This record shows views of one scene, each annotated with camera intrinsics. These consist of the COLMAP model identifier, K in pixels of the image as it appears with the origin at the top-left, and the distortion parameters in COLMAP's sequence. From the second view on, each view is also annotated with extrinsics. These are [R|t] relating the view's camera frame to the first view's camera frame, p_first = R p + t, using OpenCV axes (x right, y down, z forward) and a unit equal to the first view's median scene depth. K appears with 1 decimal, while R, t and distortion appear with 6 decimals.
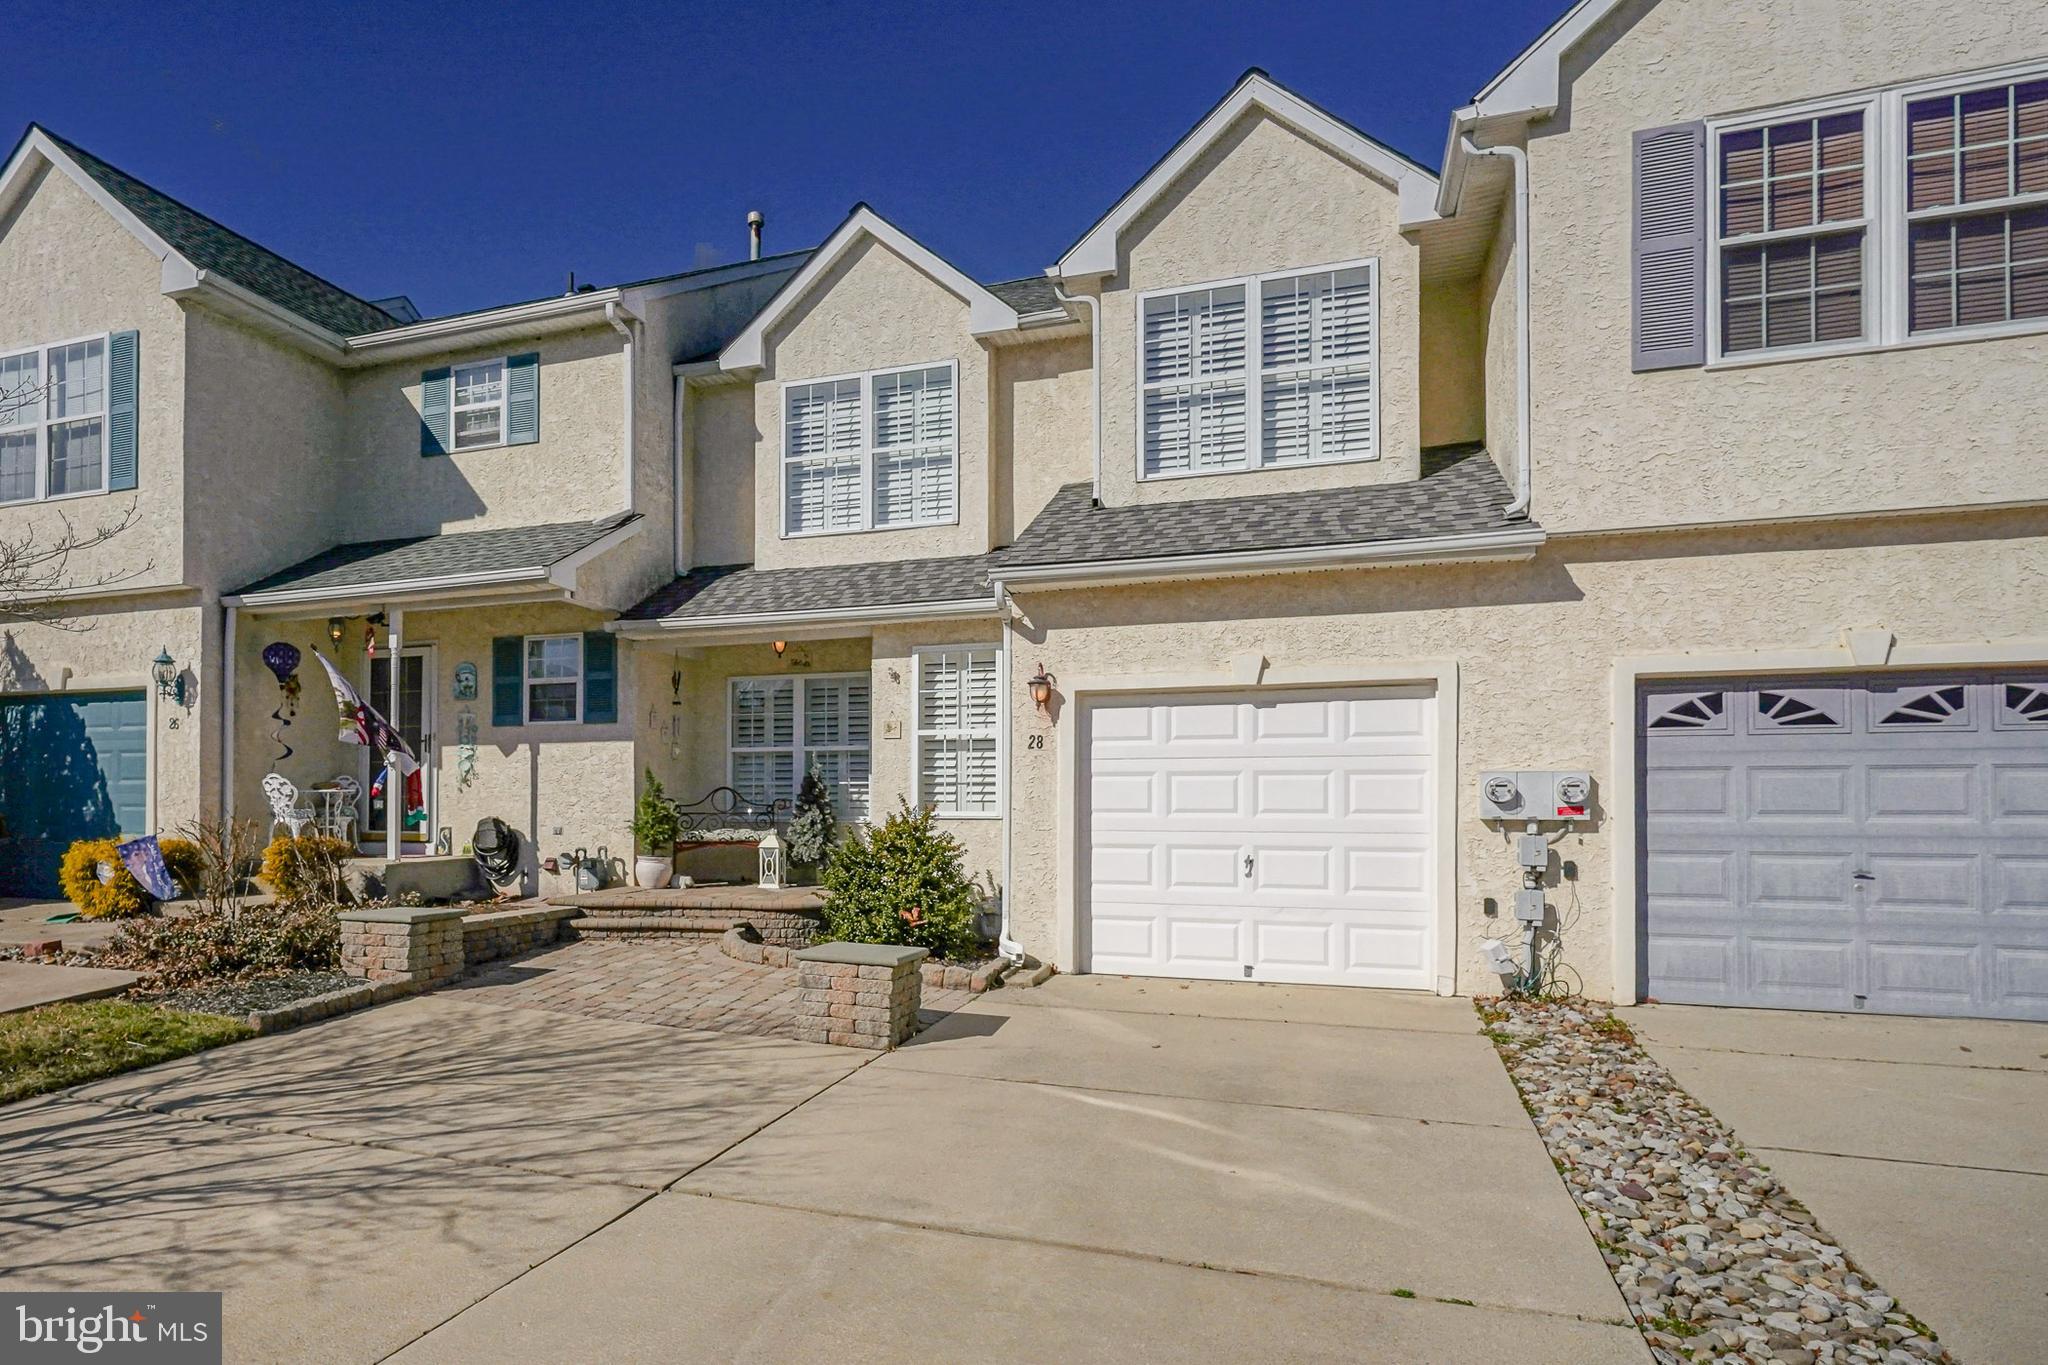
lens RADIAL K [[1221.3, 0, 770.7], [0, 1221.3, 753.7], [0, 0, 1]] dist [-0.000972, 0.003227]
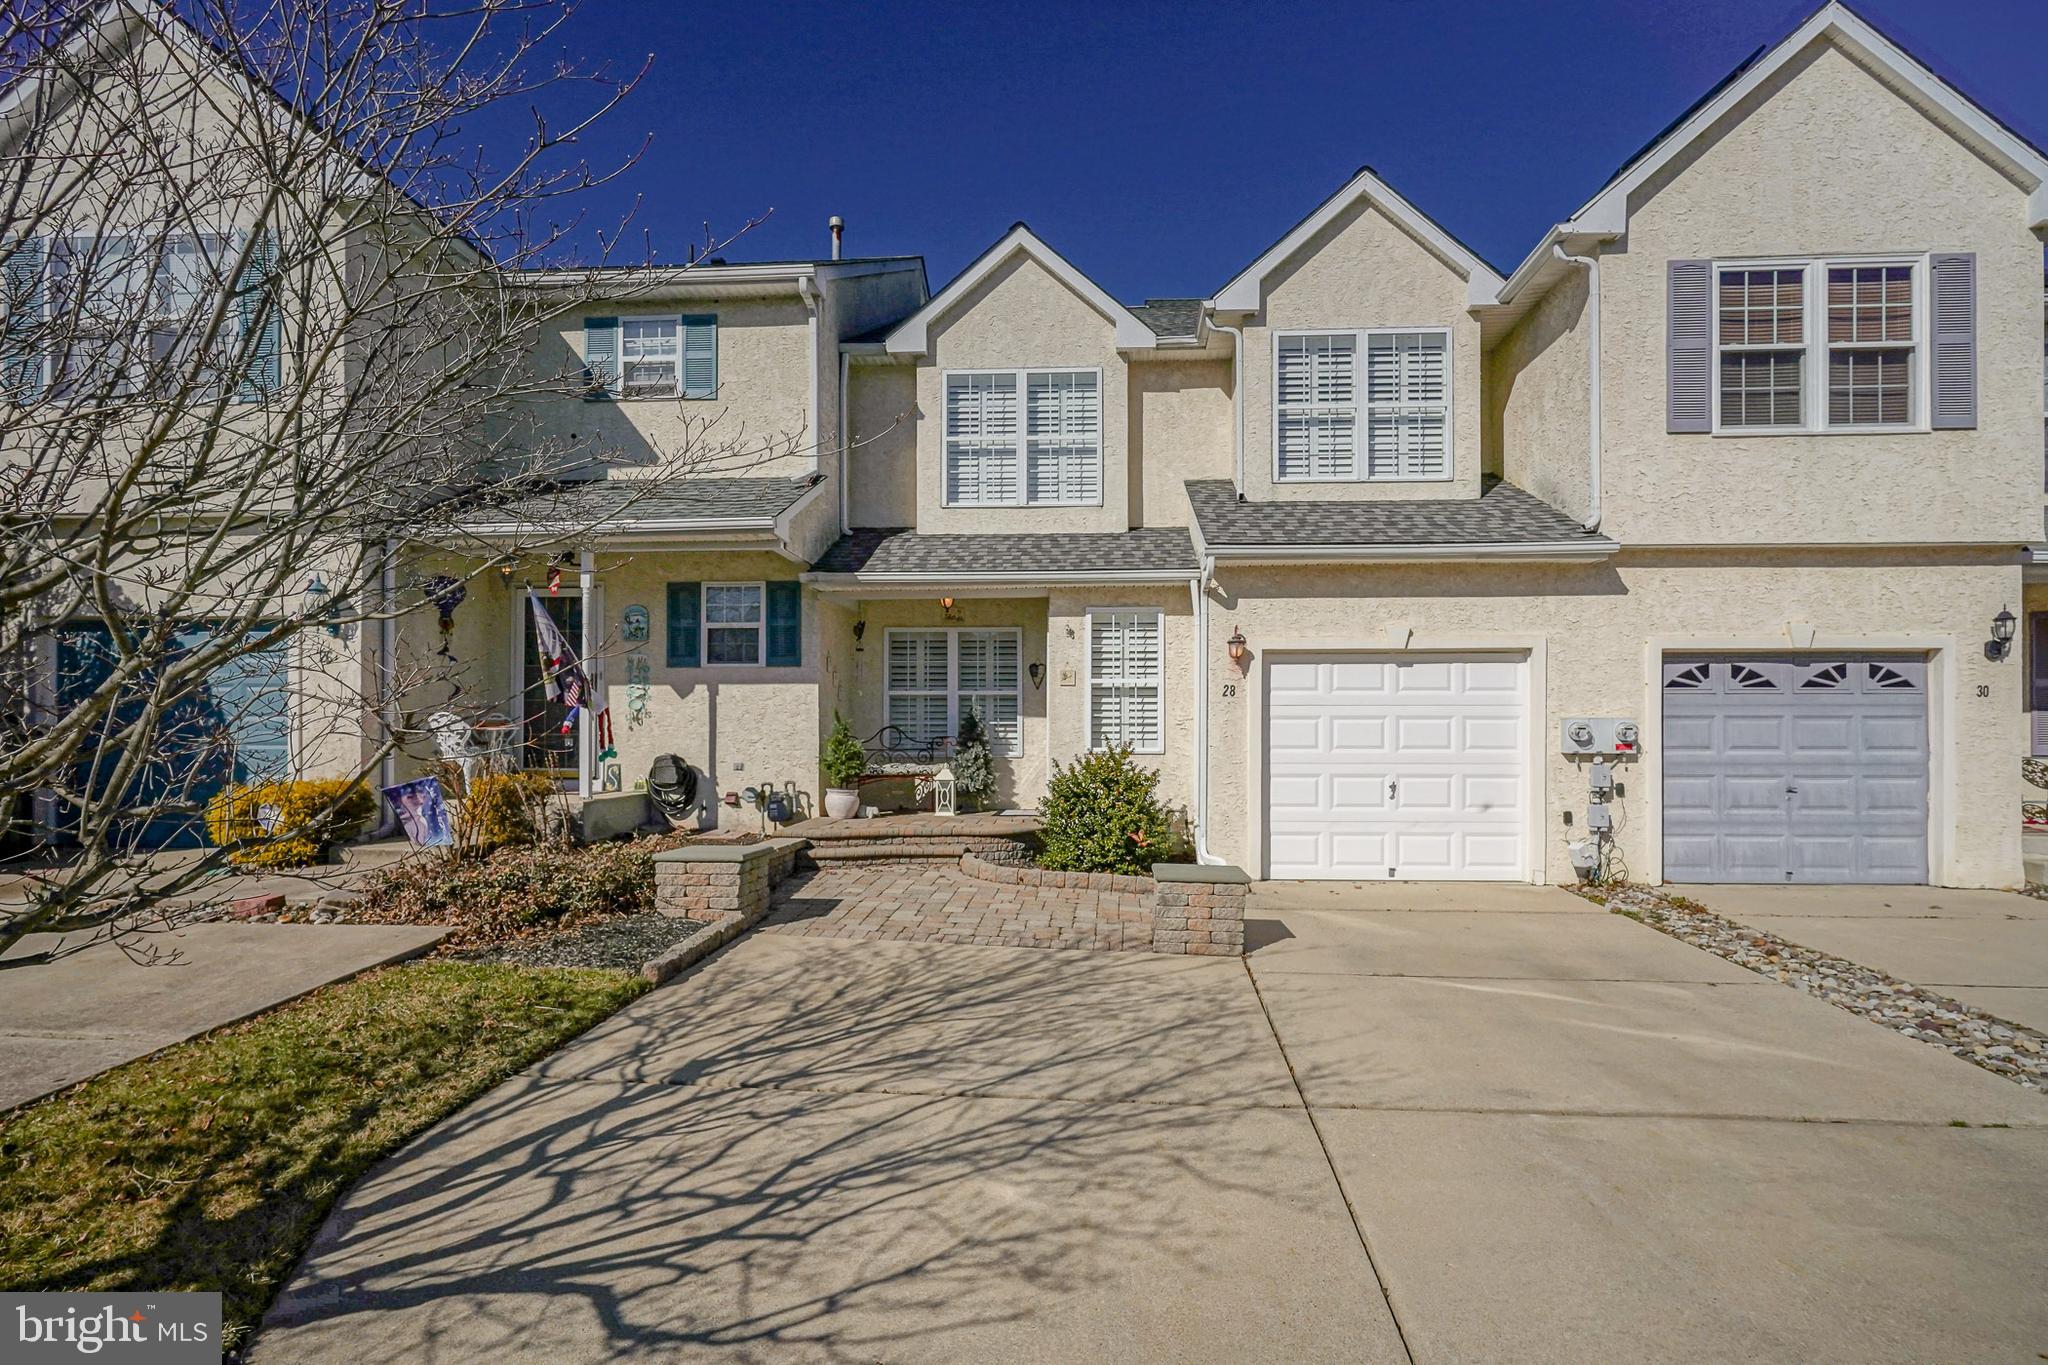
lens RADIAL K [[1003.6, 0, 1023.7], [0, 1003.6, 705.7], [0, 0, 1]] dist [-0.005954, 0.005427]
pose [[0.946883, 0.010111, 0.321420, -0.271555], [-0.012854, 0.999897, 0.006412, 0.001357], [-0.321322, -0.010203, 0.946915, 0.113579]]
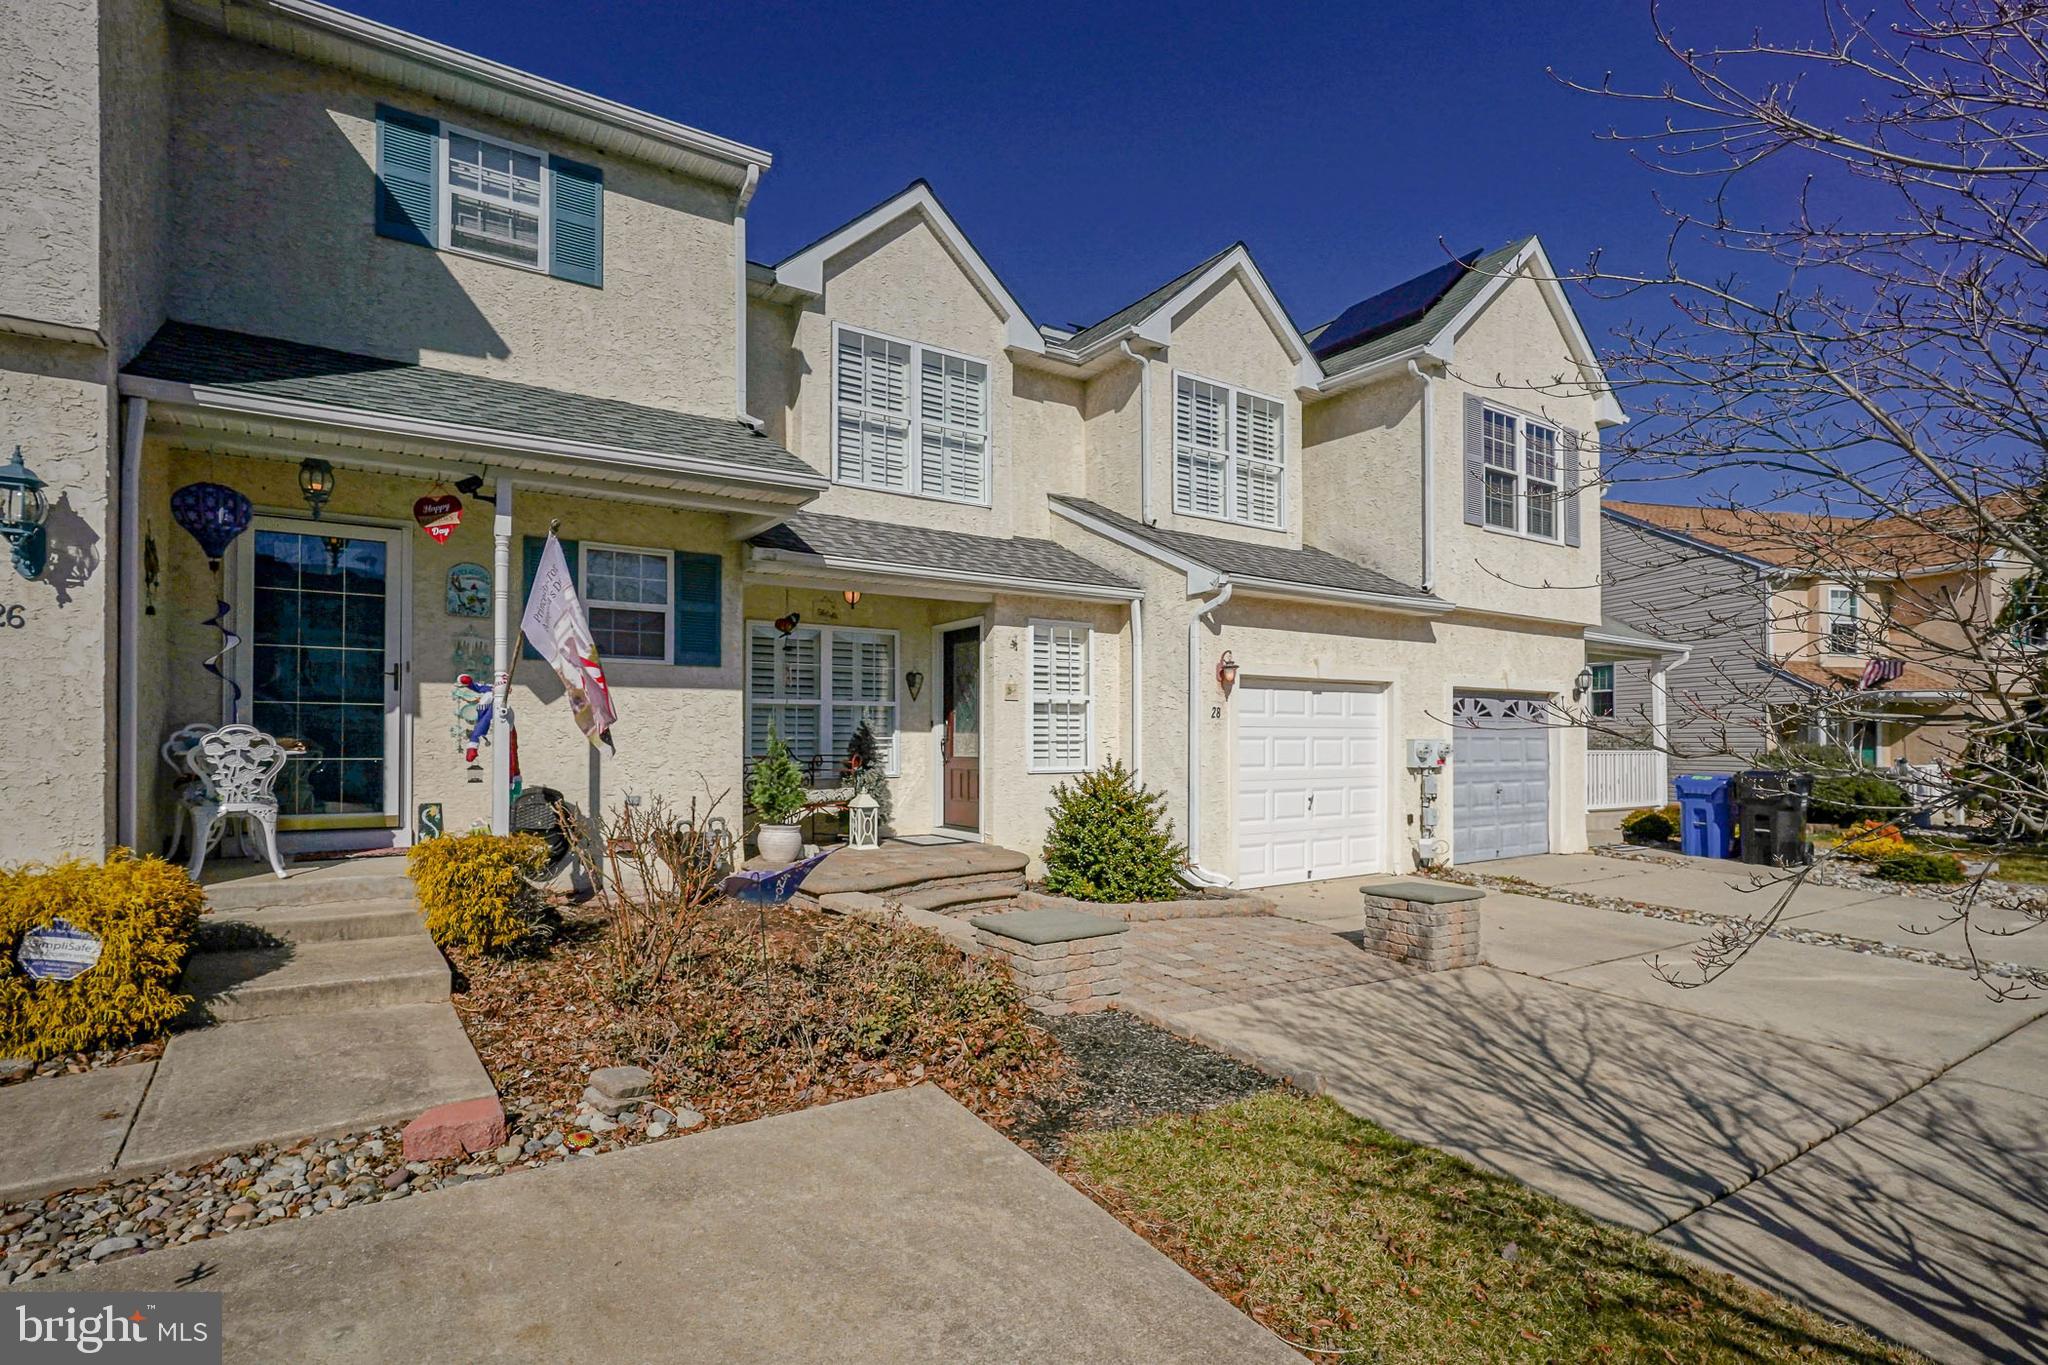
lens RADIAL K [[1006.9, 0, 992.6], [0, 1006.9, 701.4], [0, 0, 1]] dist [-0.005846, 0.001586]
pose [[0.557798, 0.028904, 0.829473, -0.713405], [-0.036287, 0.999287, -0.010419, -0.001806], [-0.829183, -0.024287, 0.558450, 0.561542]]
